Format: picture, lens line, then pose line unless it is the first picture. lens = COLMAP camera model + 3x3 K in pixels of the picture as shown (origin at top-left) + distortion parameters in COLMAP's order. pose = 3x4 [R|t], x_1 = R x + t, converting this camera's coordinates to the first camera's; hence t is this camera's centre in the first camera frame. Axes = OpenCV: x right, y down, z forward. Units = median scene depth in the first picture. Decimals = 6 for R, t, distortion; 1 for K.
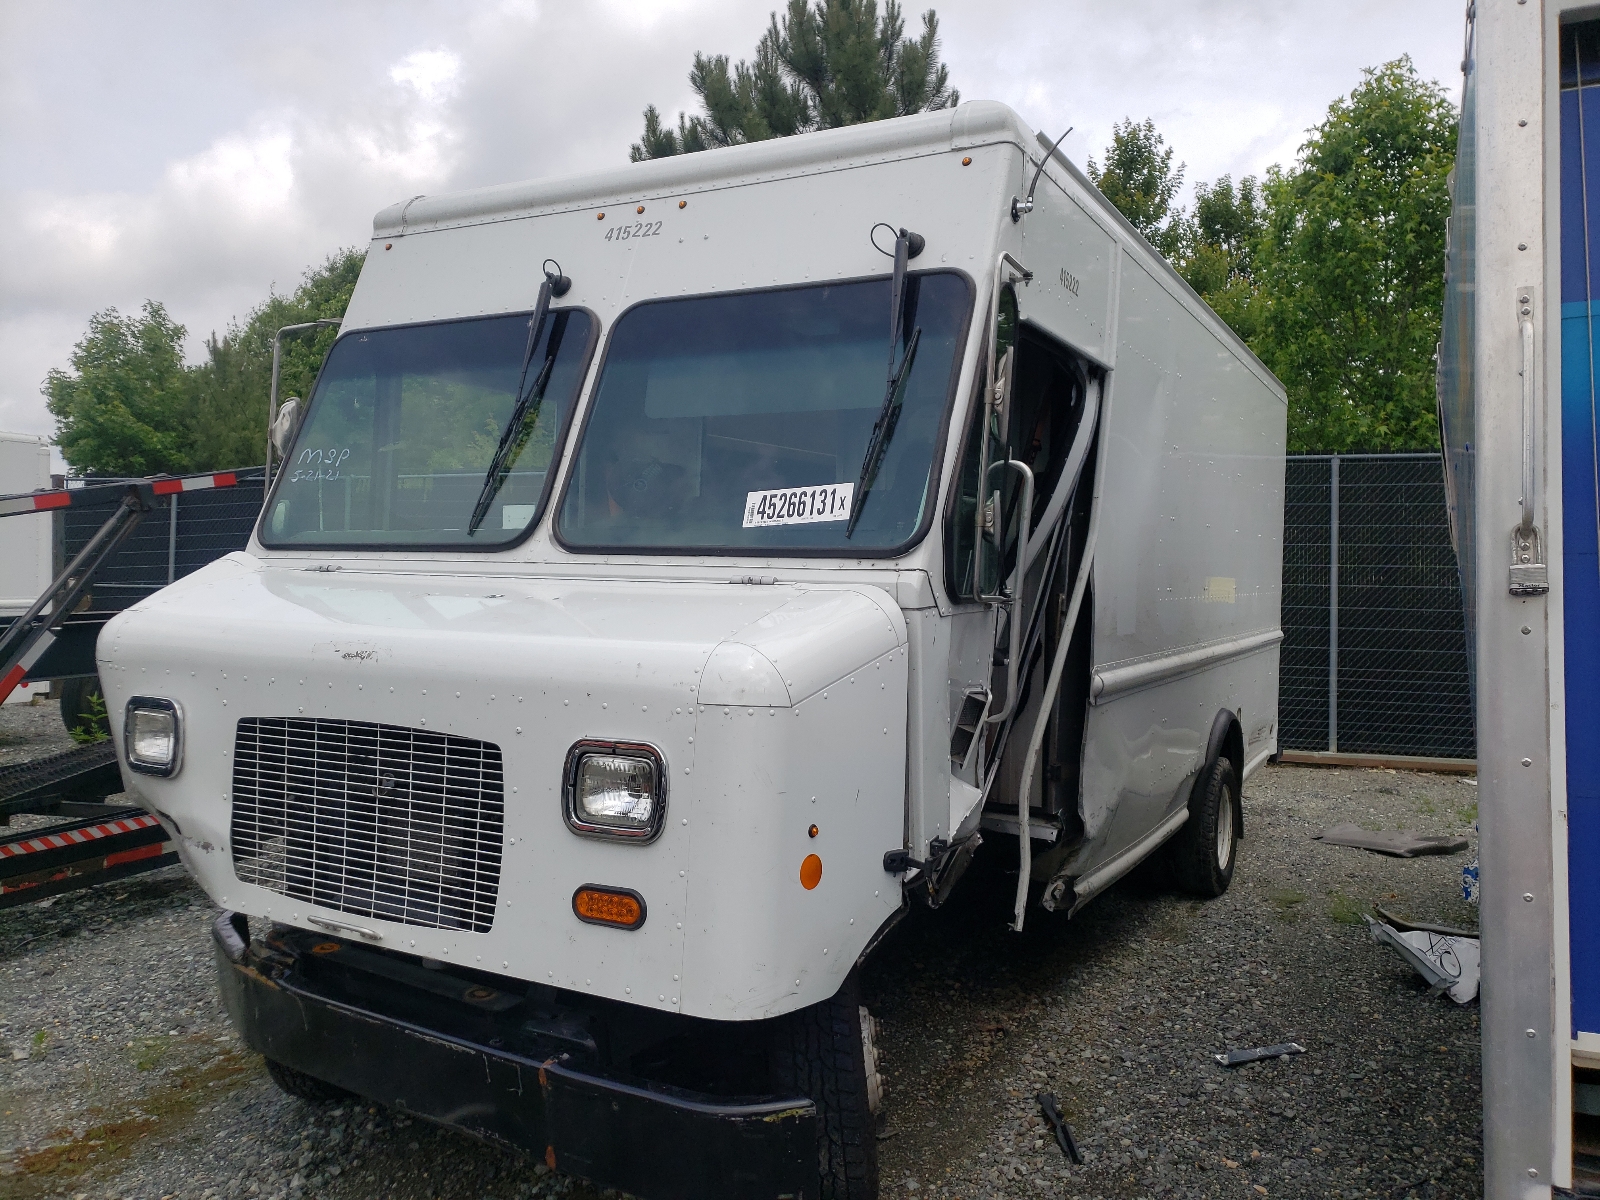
lens RADIAL K [[1267.6, 0, 800.0], [0, 1267.6, 600.0], [0, 0, 1]] dist [0.006603, 0.002093]
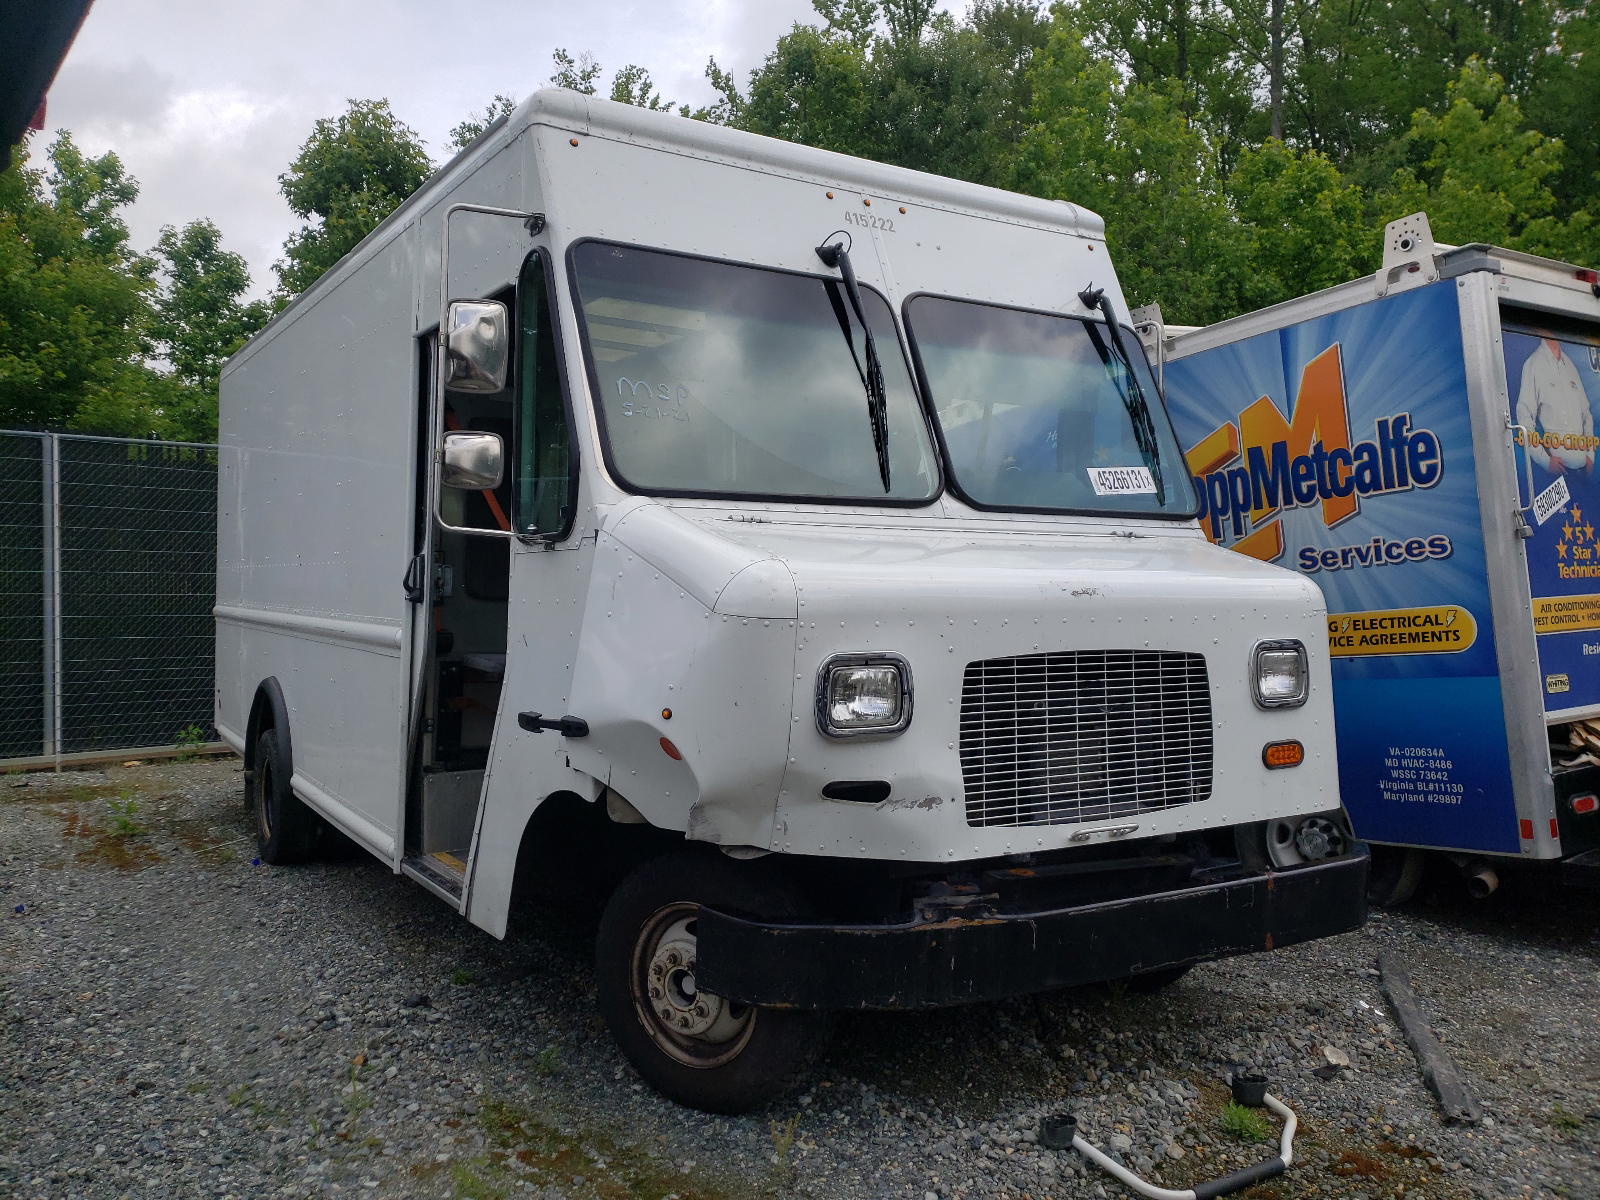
lens RADIAL K [[1220.9, 0, 800.0], [0, 1220.9, 600.0], [0, 0, 1]] dist [0.003049, -0.000596]
pose [[0.501277, -0.024447, 0.864941, -1.404446], [0.023716, 0.999613, 0.014508, 0.029073], [-0.864962, 0.013241, 0.501663, 0.673801]]
